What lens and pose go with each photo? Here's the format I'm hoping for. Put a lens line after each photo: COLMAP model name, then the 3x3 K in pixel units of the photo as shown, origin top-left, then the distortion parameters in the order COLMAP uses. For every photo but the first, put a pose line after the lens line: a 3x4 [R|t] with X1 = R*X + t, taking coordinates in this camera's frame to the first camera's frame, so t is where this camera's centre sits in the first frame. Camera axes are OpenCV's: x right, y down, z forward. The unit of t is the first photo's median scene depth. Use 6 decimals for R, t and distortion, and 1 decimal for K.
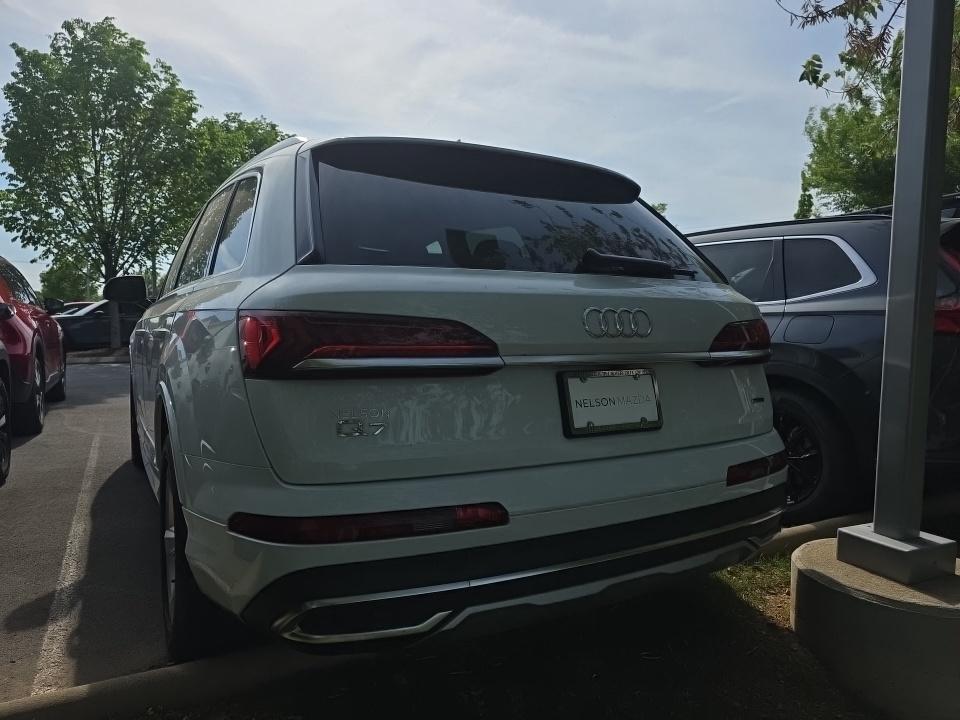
lens RADIAL K [[652.0, 0, 485.8], [0, 652.0, 360.3], [0, 0, 1]] dist [0.022756, 0.001935]
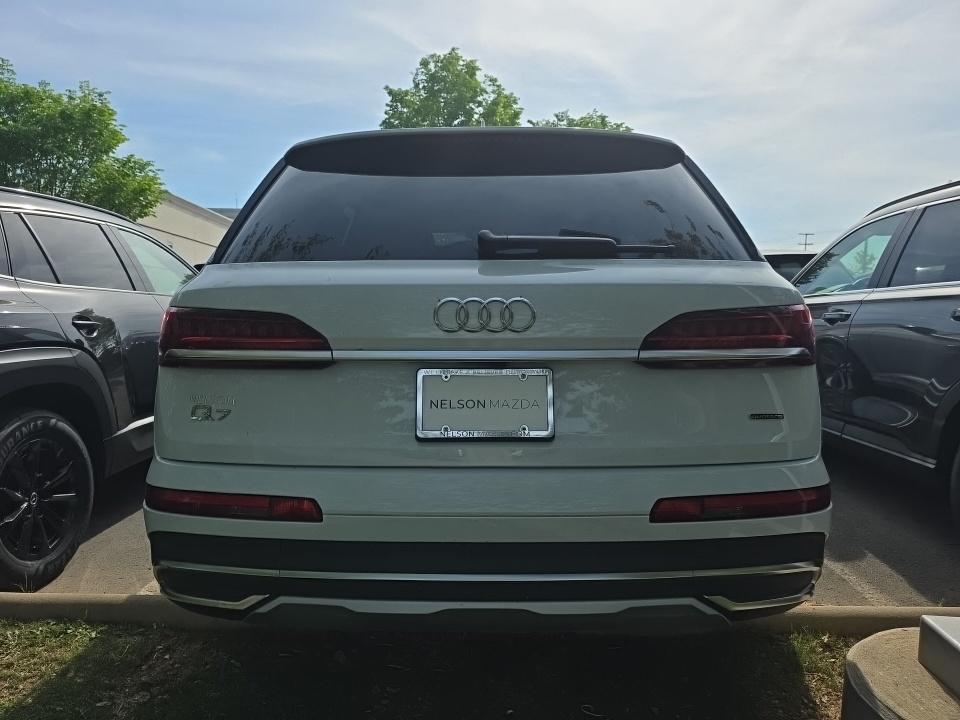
lens RADIAL K [[652.0, 0, 472.7], [0, 652.0, 364.5], [0, 0, 1]] dist [0.022756, 0.001935]
pose [[0.859814, 0.035016, -0.509406, 0.440349], [-0.021882, 0.999256, 0.031752, -0.012909], [0.510139, -0.016154, 0.859940, 0.168583]]
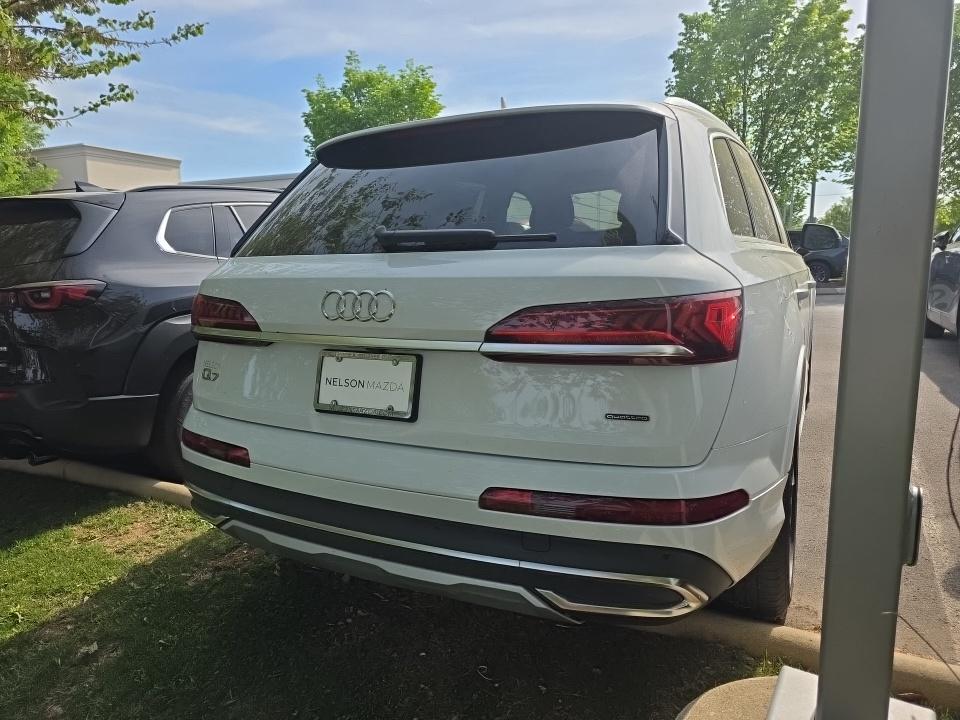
lens RADIAL K [[652.0, 0, 471.1], [0, 652.0, 365.8], [0, 0, 1]] dist [0.022756, 0.001935]
pose [[0.533403, 0.119937, -0.837315, 0.780002], [-0.024801, 0.991688, 0.126250, -0.066458], [0.845497, -0.046576, 0.531944, 0.429613]]
